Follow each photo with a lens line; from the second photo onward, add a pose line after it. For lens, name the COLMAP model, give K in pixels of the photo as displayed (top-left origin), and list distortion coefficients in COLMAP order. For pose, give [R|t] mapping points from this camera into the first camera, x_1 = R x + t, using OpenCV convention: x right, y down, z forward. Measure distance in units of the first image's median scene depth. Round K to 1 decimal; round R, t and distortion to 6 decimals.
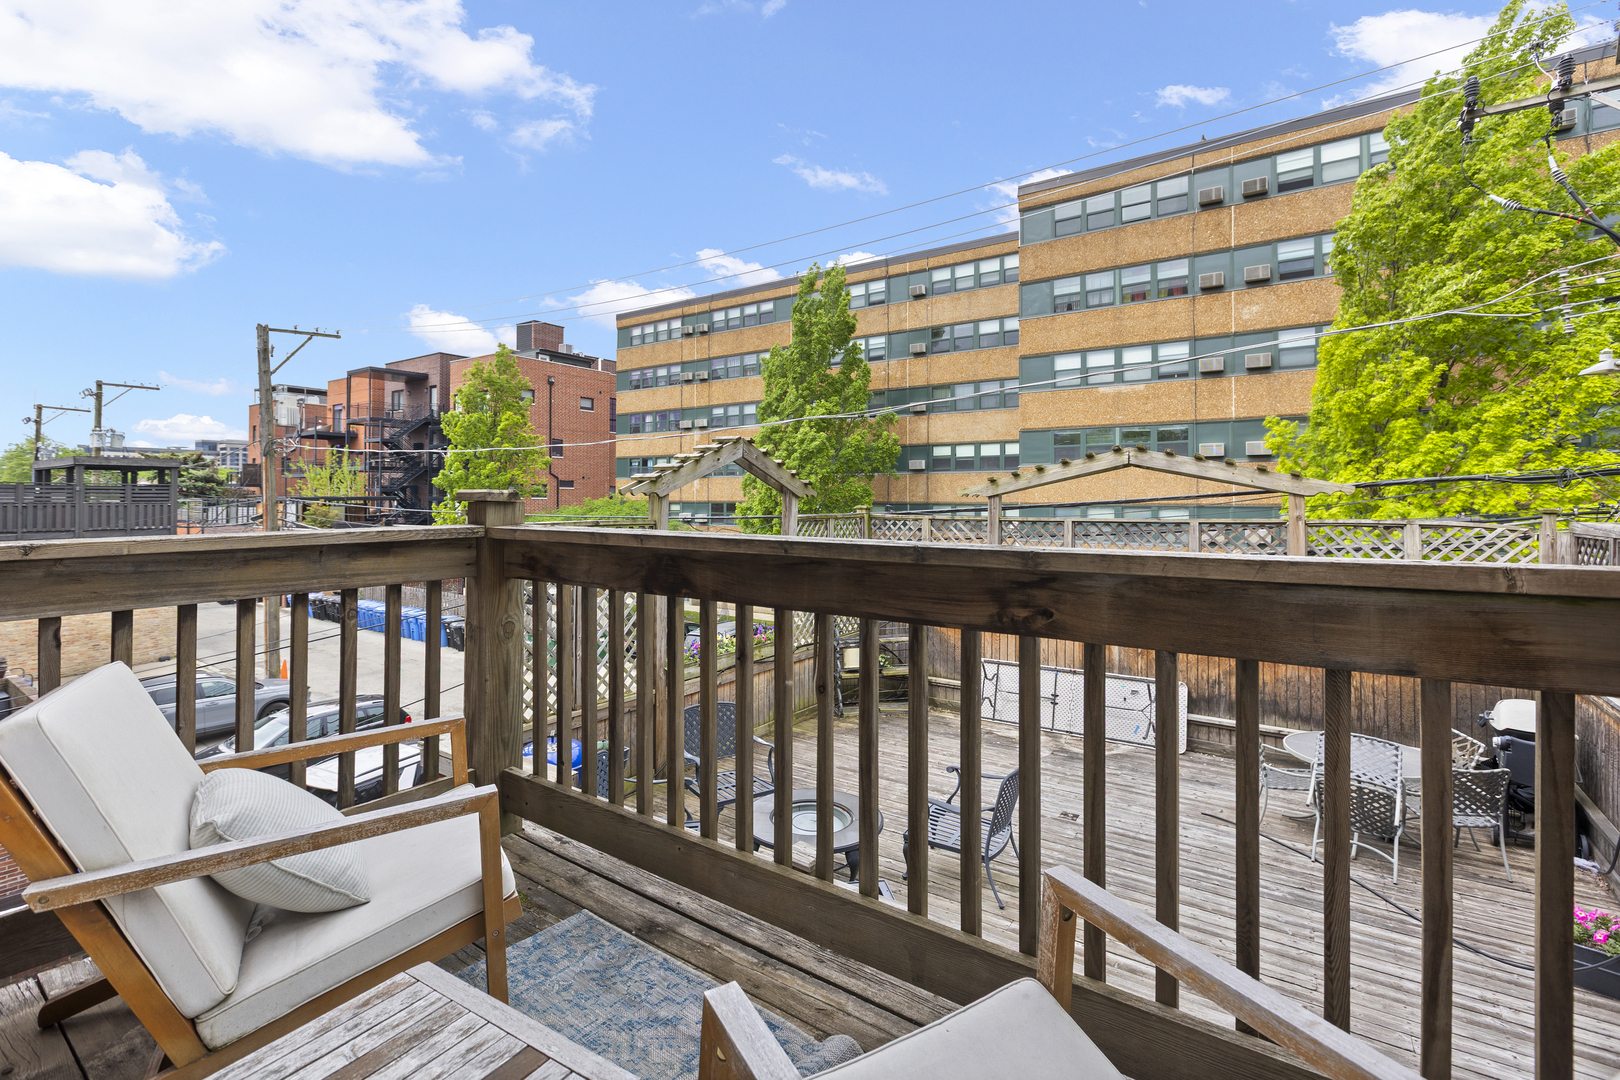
lens RADIAL K [[715.4, 0, 813.3], [0, 715.4, 503.4], [0, 0, 1]] dist [0.000403, -0.000537]
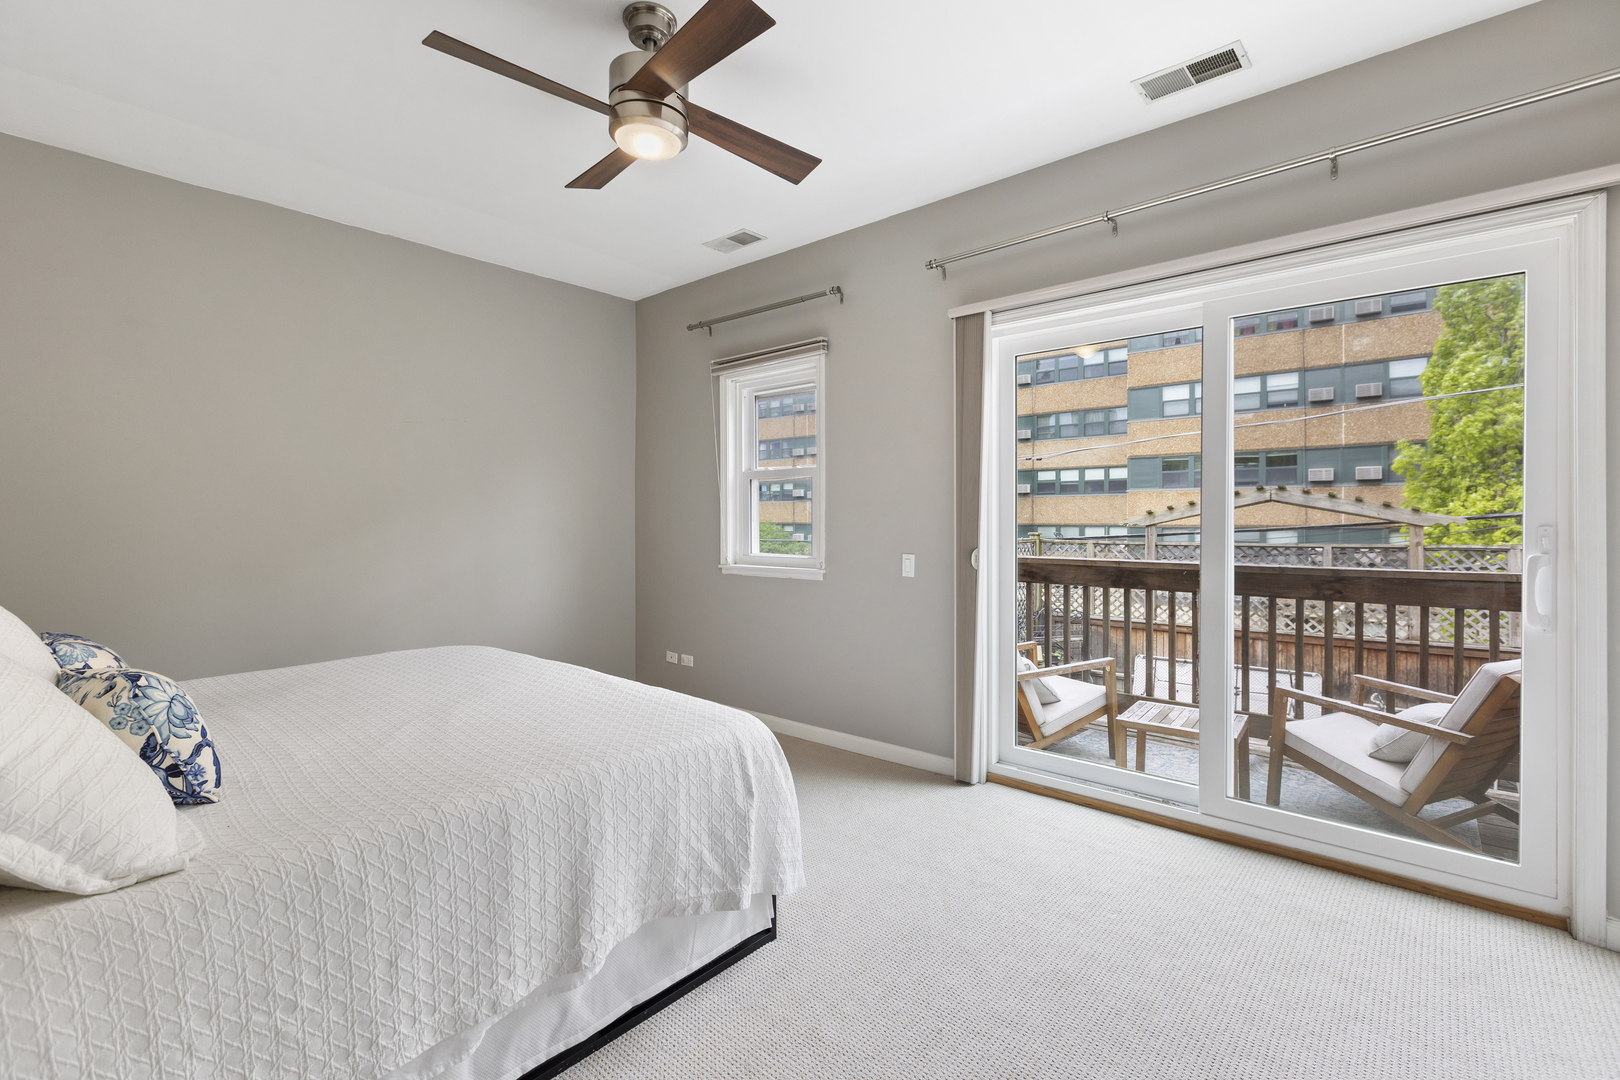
lens RADIAL K [[715.4, 0, 808.6], [0, 715.4, 529.4], [0, 0, 1]] dist [0.000403, -0.000537]
pose [[0.995350, -0.002186, -0.096298, -0.092149], [0.003207, 0.999940, 0.010450, -0.007557], [0.096270, -0.010710, 0.995298, -0.121983]]
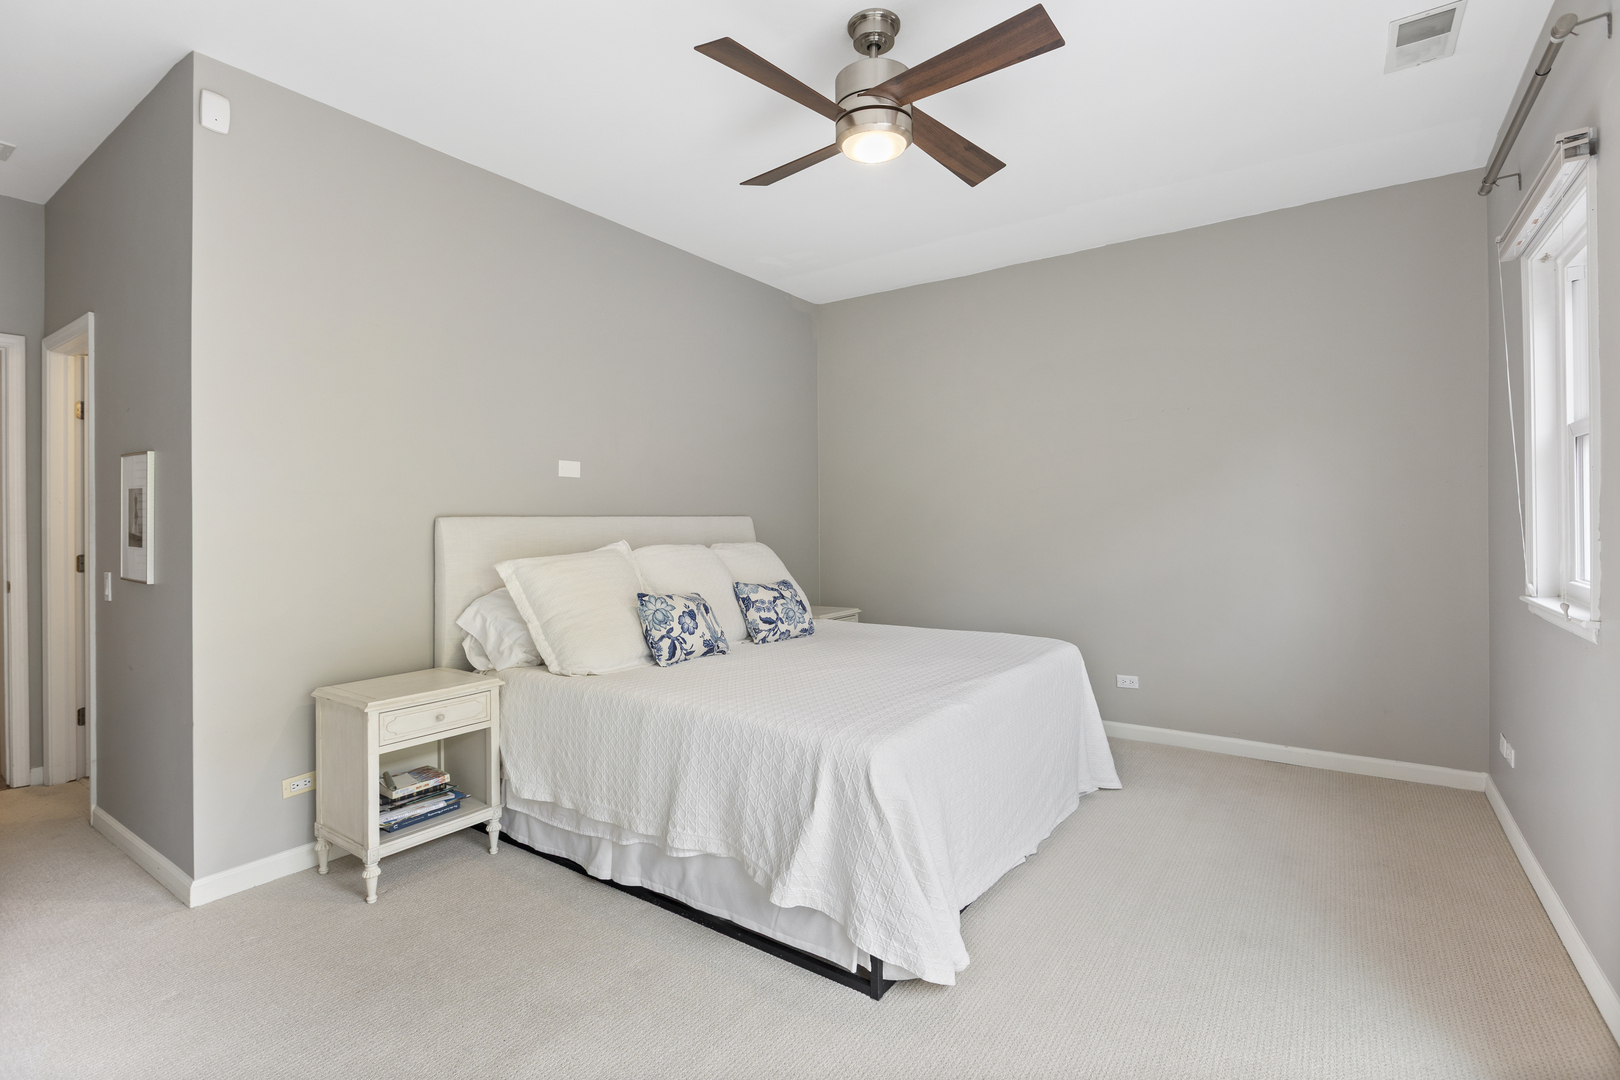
lens RADIAL K [[757.8, 0, 808.1], [0, 757.8, 524.3], [0, 0, 1]] dist [-0.003624, -0.000095]
pose [[-0.005562, 0.007098, -0.999959, 0.558328], [0.009910, 0.999926, 0.007042, -0.011724], [0.999935, -0.009871, -0.005632, 0.643111]]
